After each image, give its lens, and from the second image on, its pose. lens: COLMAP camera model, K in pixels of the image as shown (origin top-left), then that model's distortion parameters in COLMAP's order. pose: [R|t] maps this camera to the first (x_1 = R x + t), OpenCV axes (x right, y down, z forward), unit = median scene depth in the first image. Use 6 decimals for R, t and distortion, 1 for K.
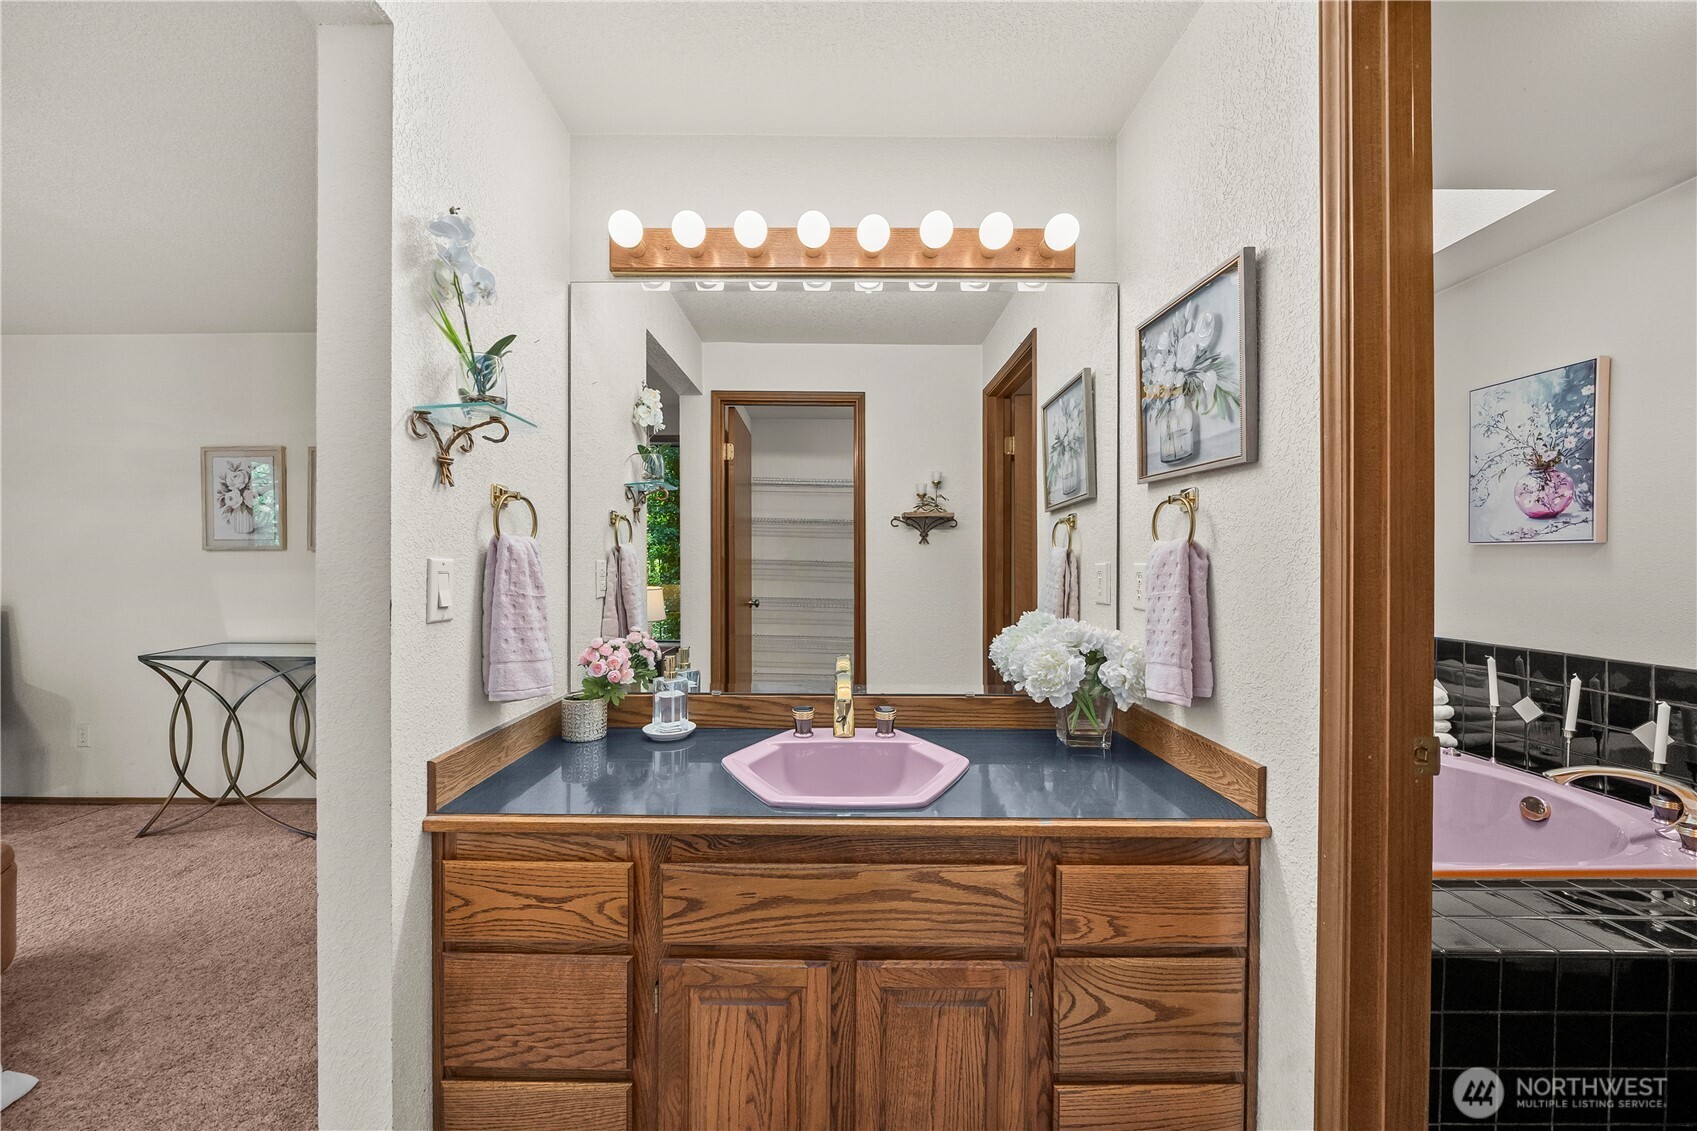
lens RADIAL K [[589.3, 0, 837.0], [0, 589.3, 575.3], [0, 0, 1]] dist [-0.009059, -0.000084]
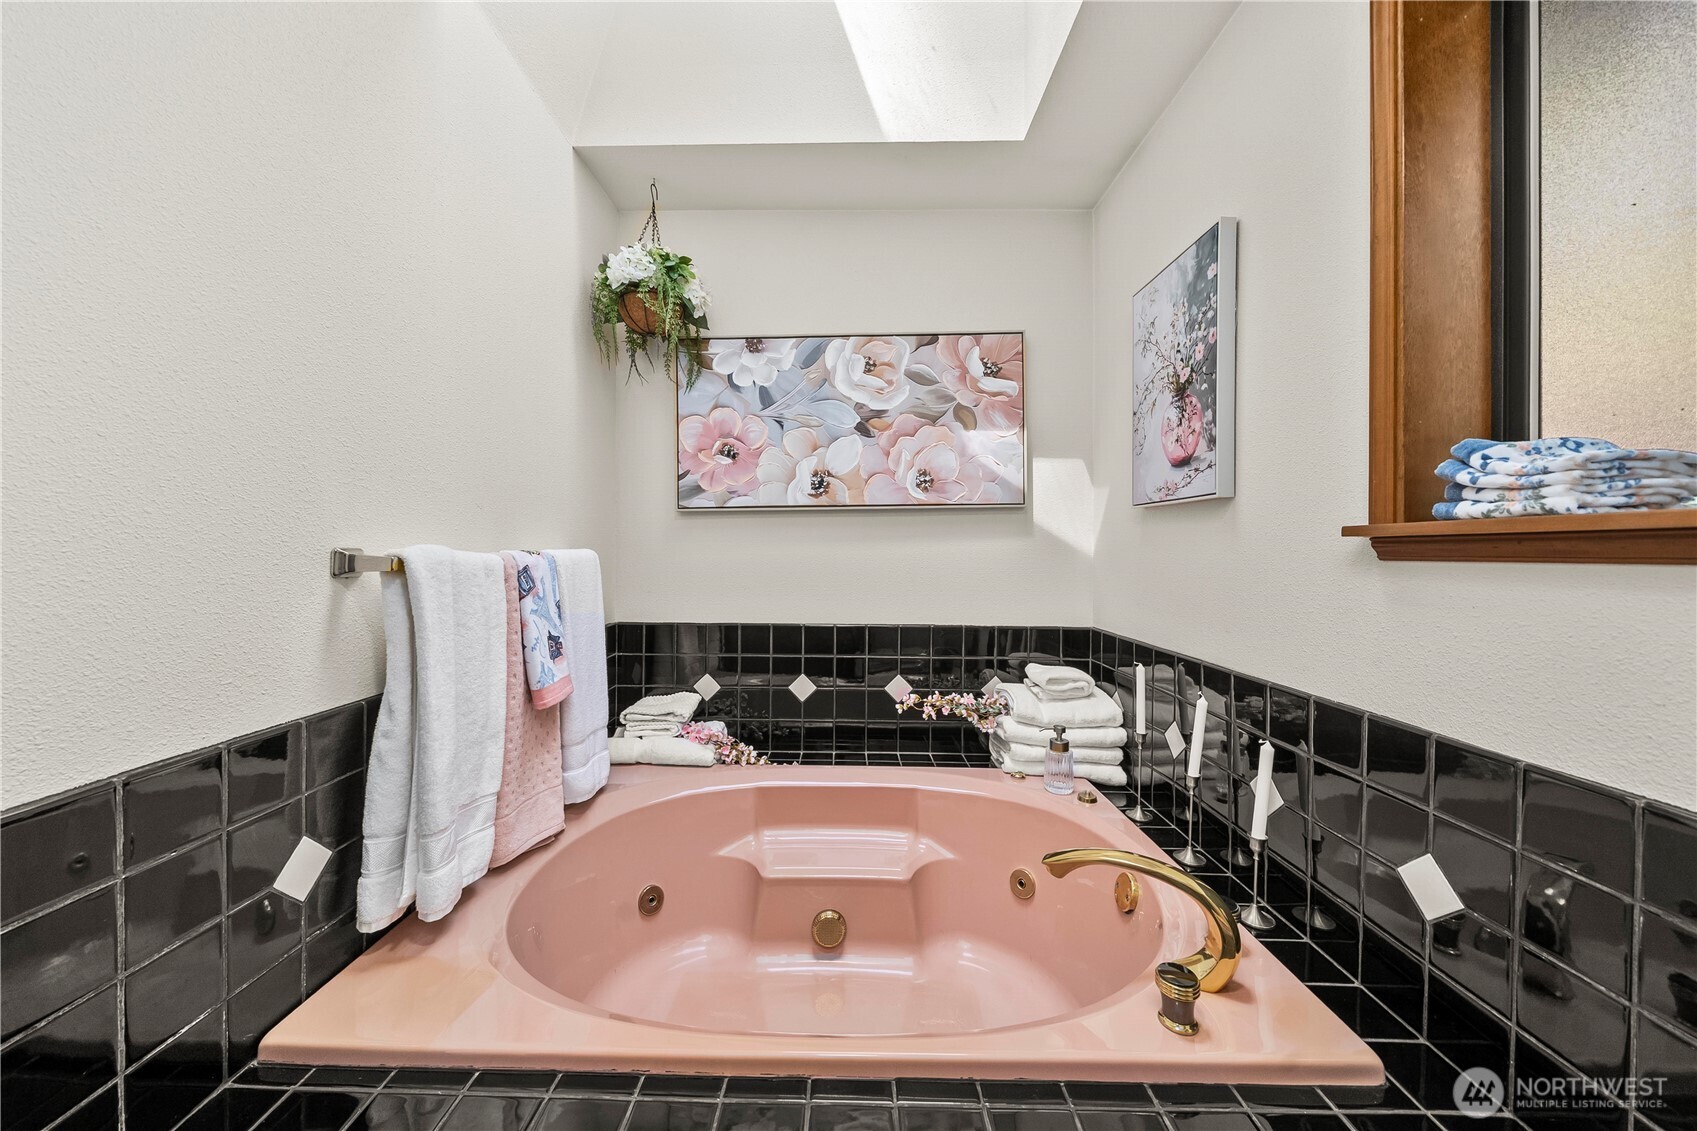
lens RADIAL K [[589.3, 0, 850.0], [0, 589.3, 562.8], [0, 0, 1]] dist [-0.009059, -0.000084]
pose [[0.999985, -0.001454, -0.005332, 0.853891], [0.001452, 0.999999, -0.000373, 0.017937], [0.005333, 0.000365, 0.999986, 0.309338]]
